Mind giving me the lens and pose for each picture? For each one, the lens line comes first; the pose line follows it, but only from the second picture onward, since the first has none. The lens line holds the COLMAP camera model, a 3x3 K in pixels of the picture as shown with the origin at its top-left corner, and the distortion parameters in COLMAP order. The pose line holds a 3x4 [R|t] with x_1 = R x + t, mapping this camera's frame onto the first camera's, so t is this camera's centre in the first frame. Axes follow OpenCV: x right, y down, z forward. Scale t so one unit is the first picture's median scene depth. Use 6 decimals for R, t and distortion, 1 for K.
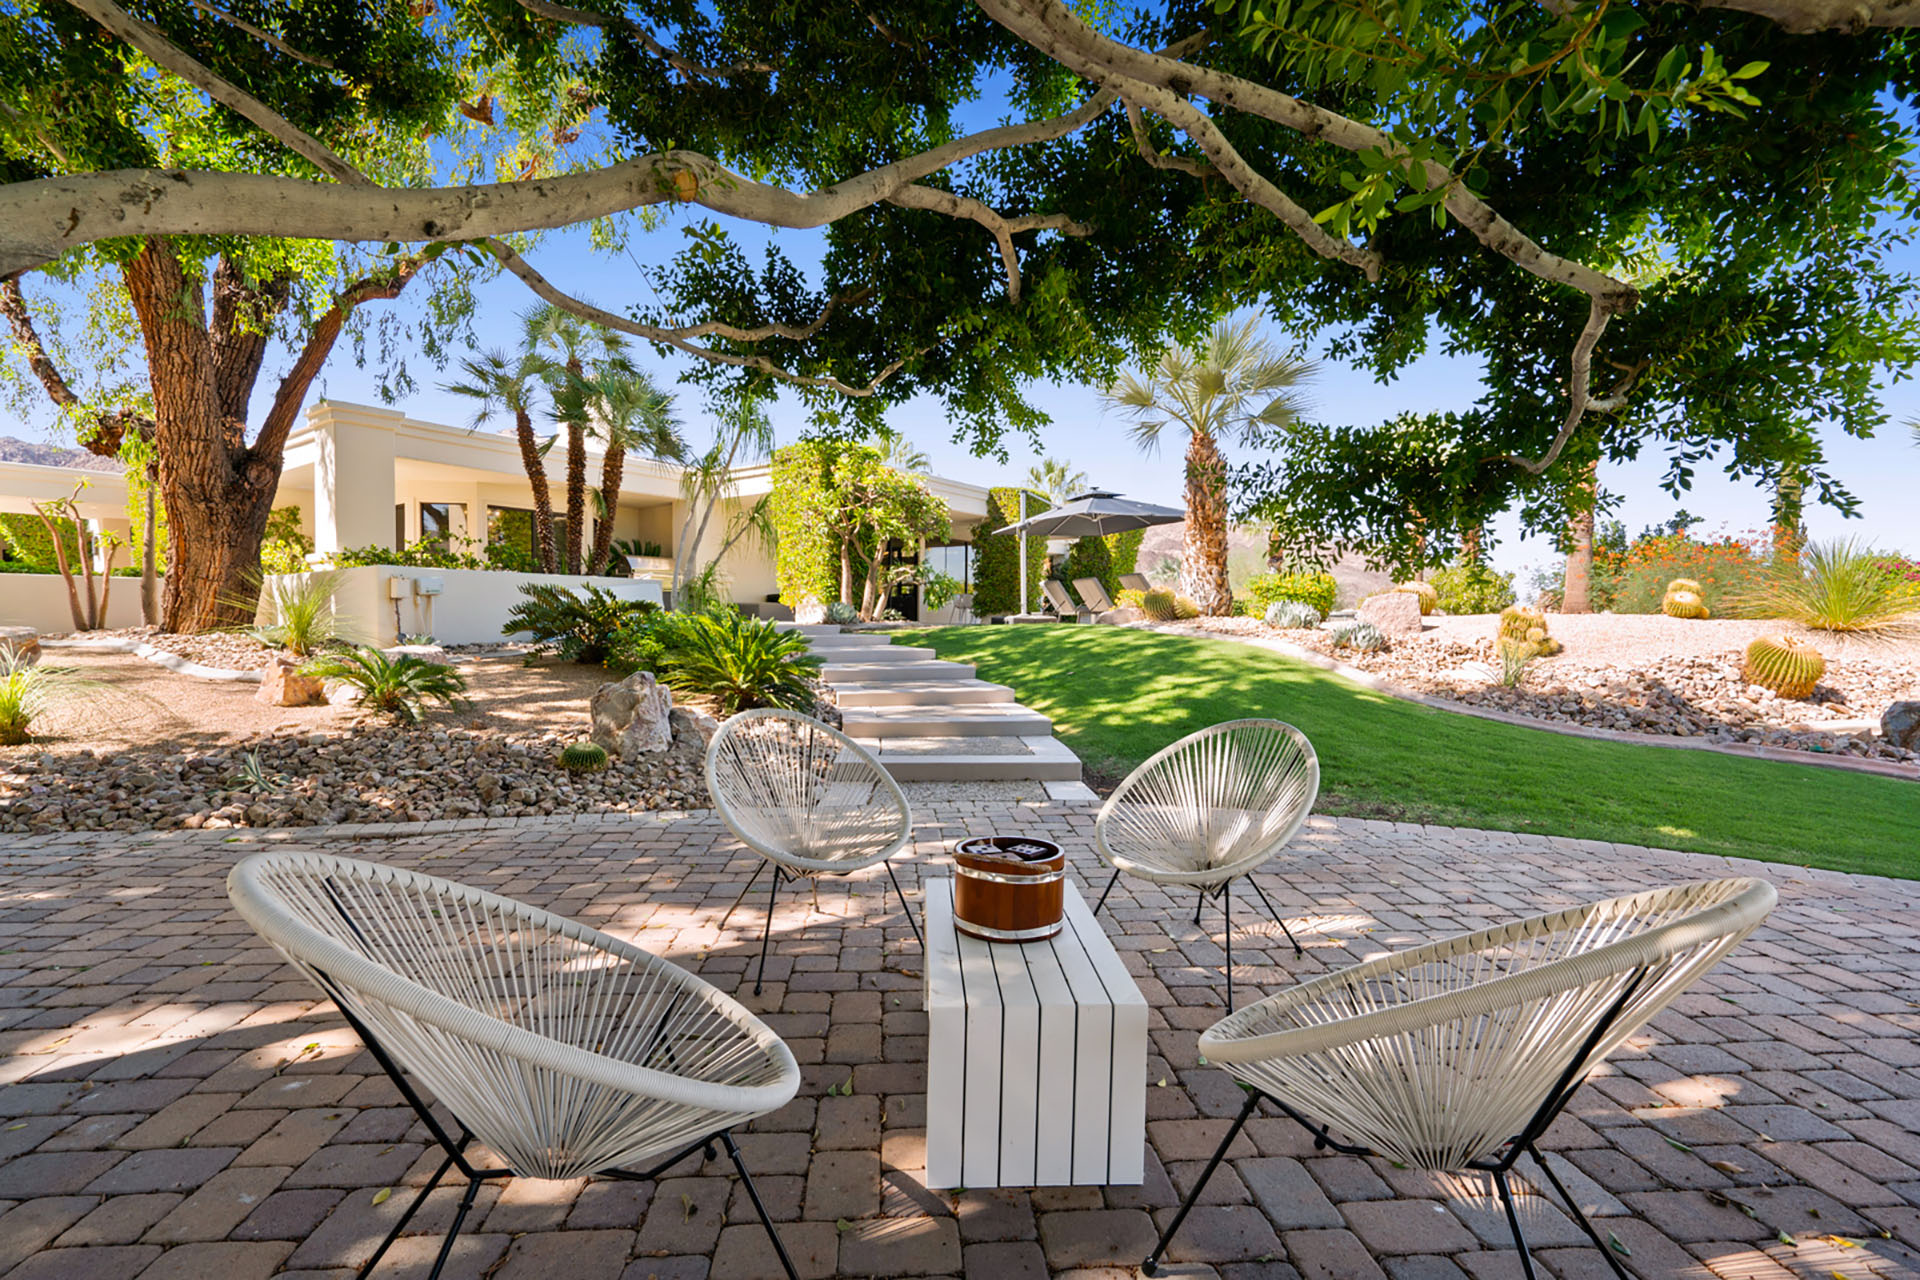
lens RADIAL K [[881.9, 0, 952.4], [0, 881.9, 645.2], [0, 0, 1]] dist [0.000224, -0.009538]
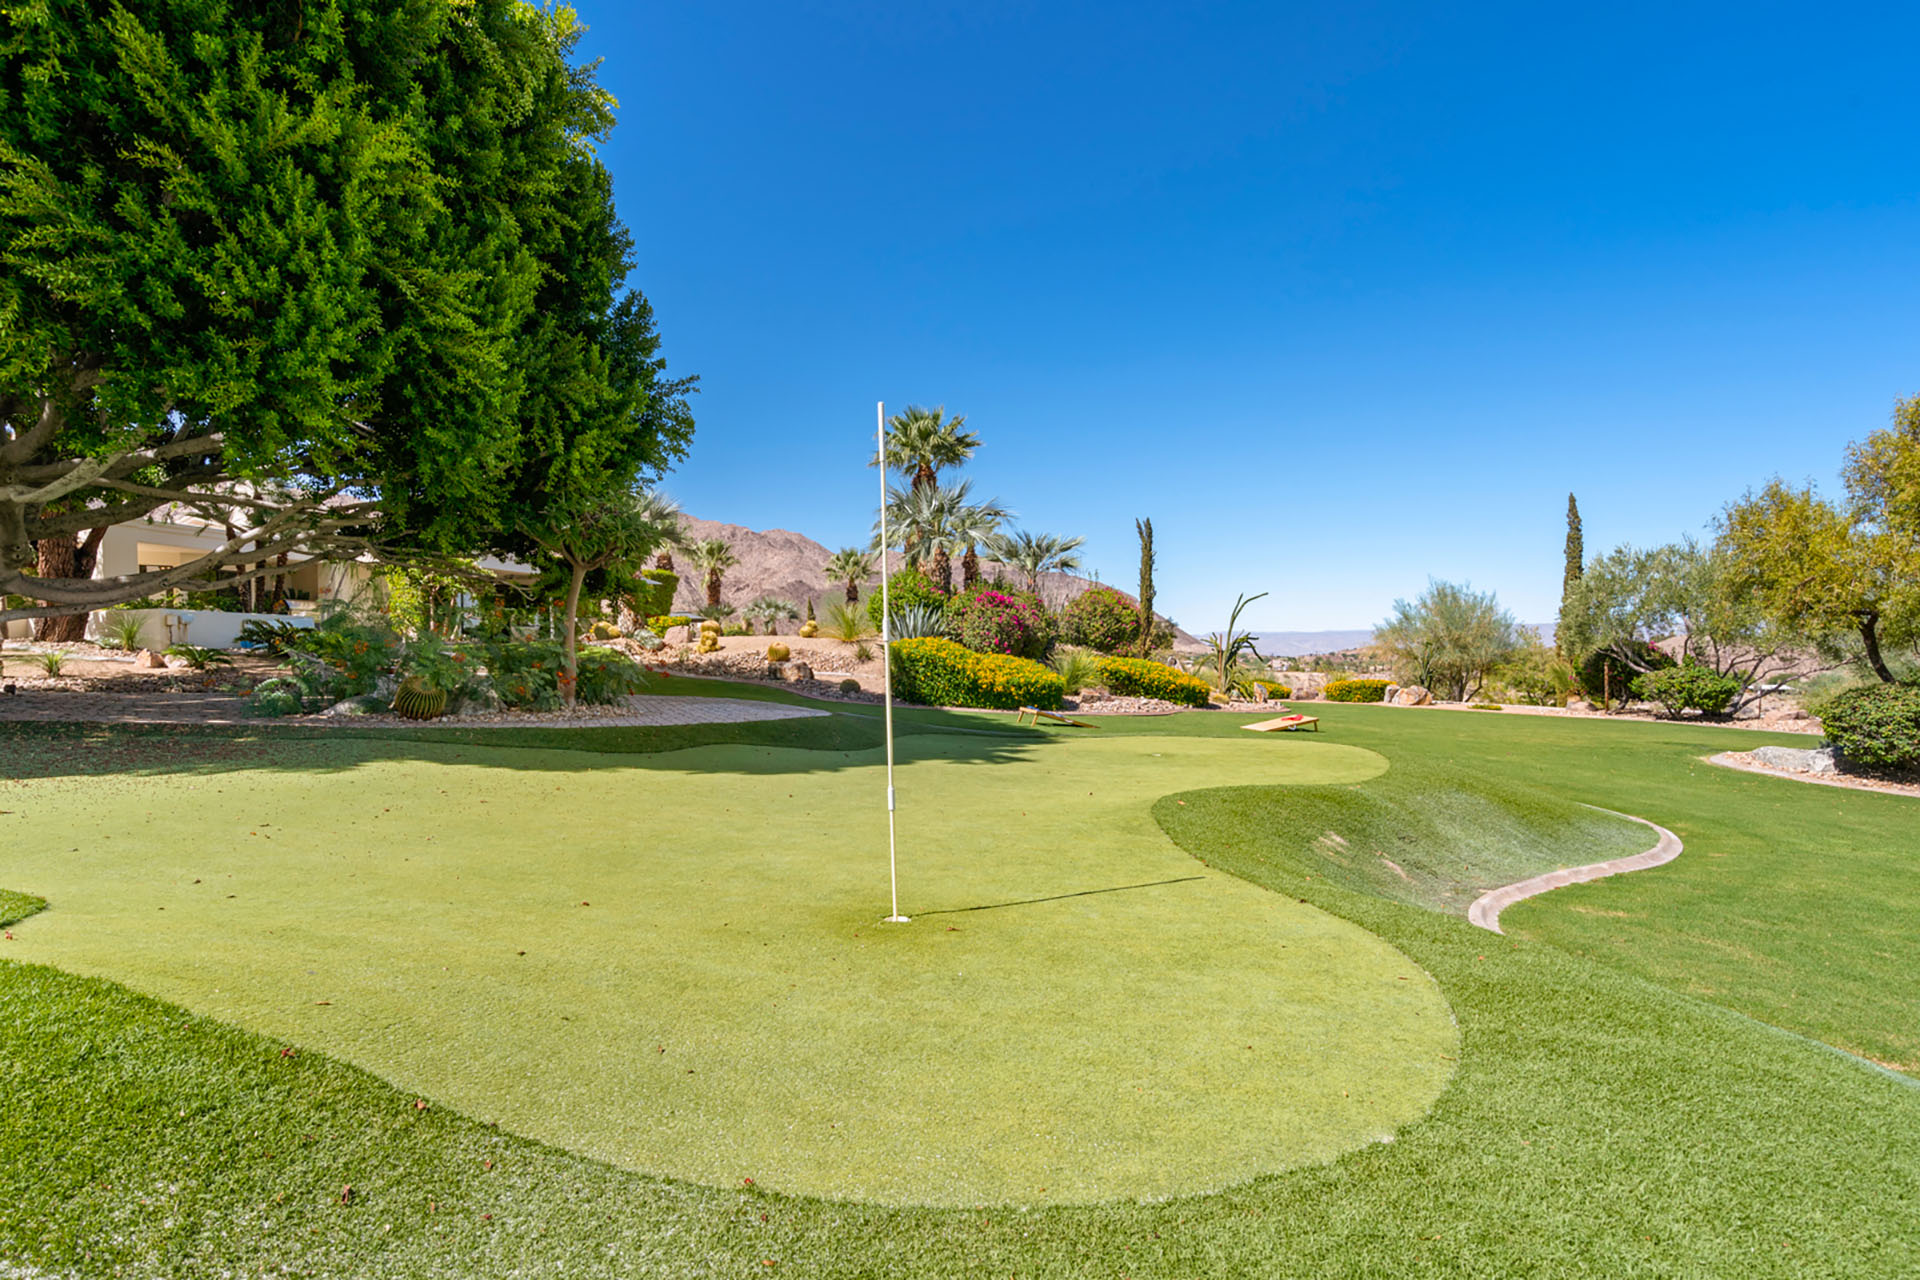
lens RADIAL K [[881.9, 0, 952.4], [0, 881.9, 645.2], [0, 0, 1]] dist [0.000224, -0.009538]
pose [[0.945913, 0.004061, 0.324395, 0.463038], [0.007262, 0.999406, -0.033685, 0.079557], [-0.324339, 0.034219, 0.945322, -1.602056]]
